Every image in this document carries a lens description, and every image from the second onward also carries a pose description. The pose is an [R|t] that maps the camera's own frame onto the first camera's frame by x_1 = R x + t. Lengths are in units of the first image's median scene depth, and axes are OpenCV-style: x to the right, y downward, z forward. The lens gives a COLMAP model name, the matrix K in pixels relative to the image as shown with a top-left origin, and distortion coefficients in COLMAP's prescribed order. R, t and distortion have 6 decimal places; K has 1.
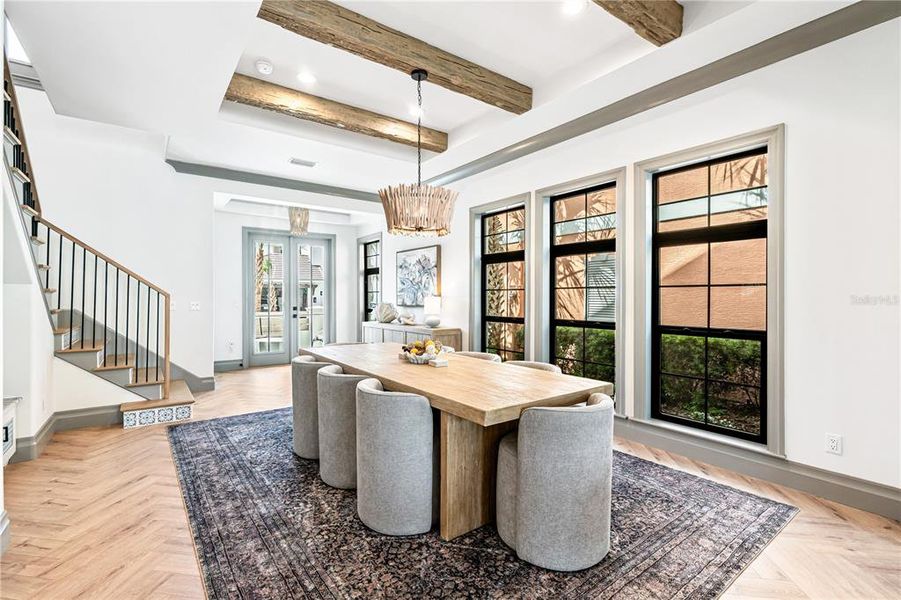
lens RADIAL K [[414.0, 0, 453.6], [0, 414.0, 296.1], [0, 0, 1]] dist [-0.010139, 0.000850]
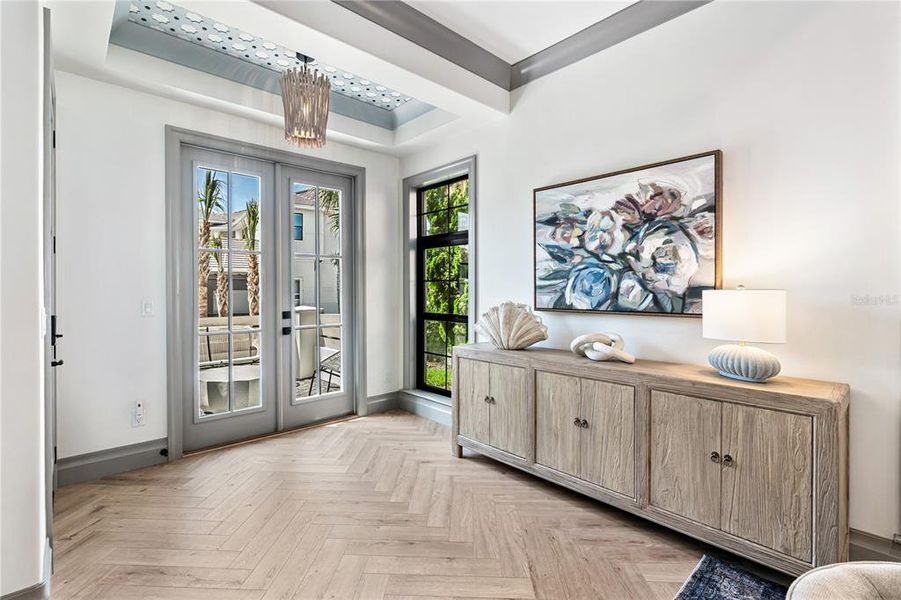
lens RADIAL K [[414.0, 0, 452.6], [0, 414.0, 291.4], [0, 0, 1]] dist [-0.010139, 0.000850]
pose [[0.994261, -0.002616, 0.106945, -0.289006], [0.002184, 0.999989, 0.004161, 0.001288], [-0.106955, -0.003904, 0.994256, 0.598262]]
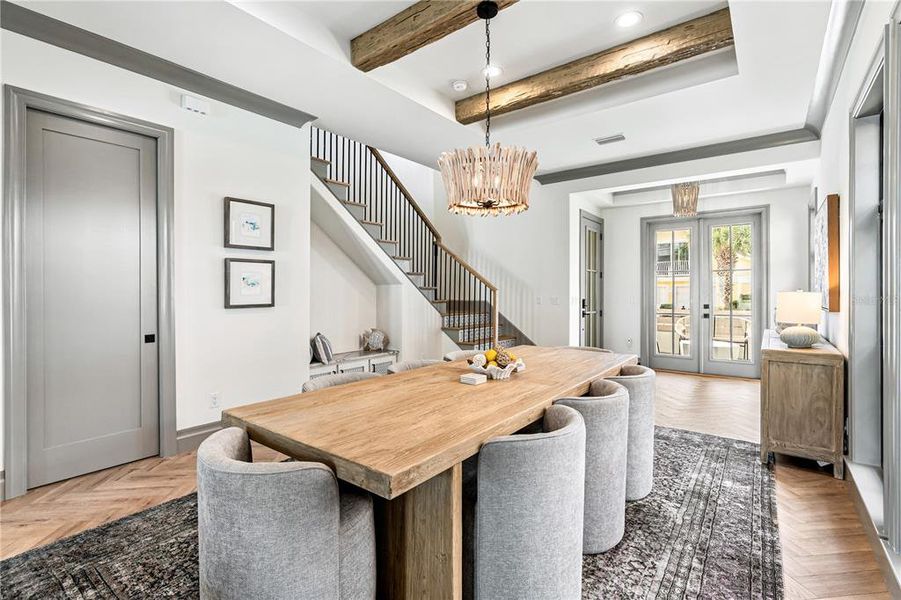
lens RADIAL K [[414.0, 0, 444.5], [0, 414.0, 287.5], [0, 0, 1]] dist [-0.010139, 0.000850]
pose [[0.251946, -0.005195, -0.967727, 0.317340], [-0.001438, 0.999982, -0.005743, -0.002507], [0.967740, 0.002839, 0.251934, 0.355971]]
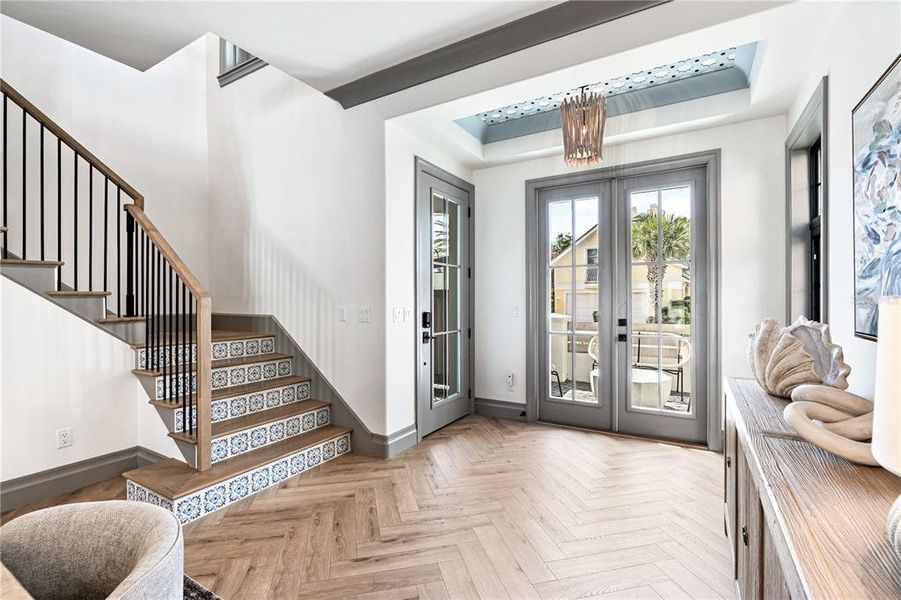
lens RADIAL K [[414.0, 0, 448.1], [0, 414.0, 300.3], [0, 0, 1]] dist [-0.010139, 0.000850]
pose [[0.374871, 0.000958, -0.927076, -0.003602], [0.004197, 0.999987, 0.002730, 0.001331], [0.927067, -0.004915, 0.374862, 0.735139]]
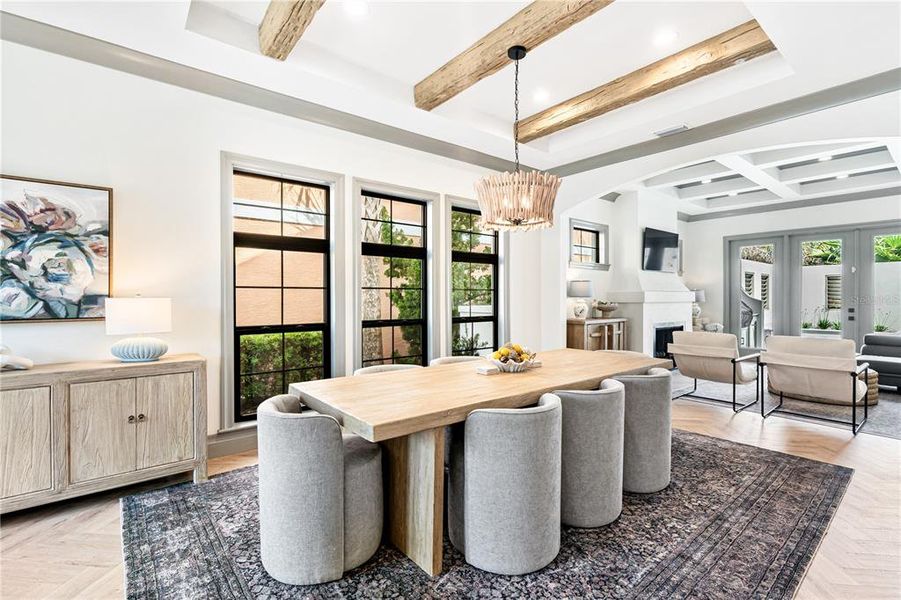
lens RADIAL K [[414.0, 0, 442.7], [0, 414.0, 297.2], [0, 0, 1]] dist [-0.010139, 0.000850]
pose [[-0.026021, -0.004152, 0.999653, -0.475542], [0.001788, 0.999990, 0.004200, 0.000297], [-0.999660, 0.001896, -0.026013, 0.575647]]
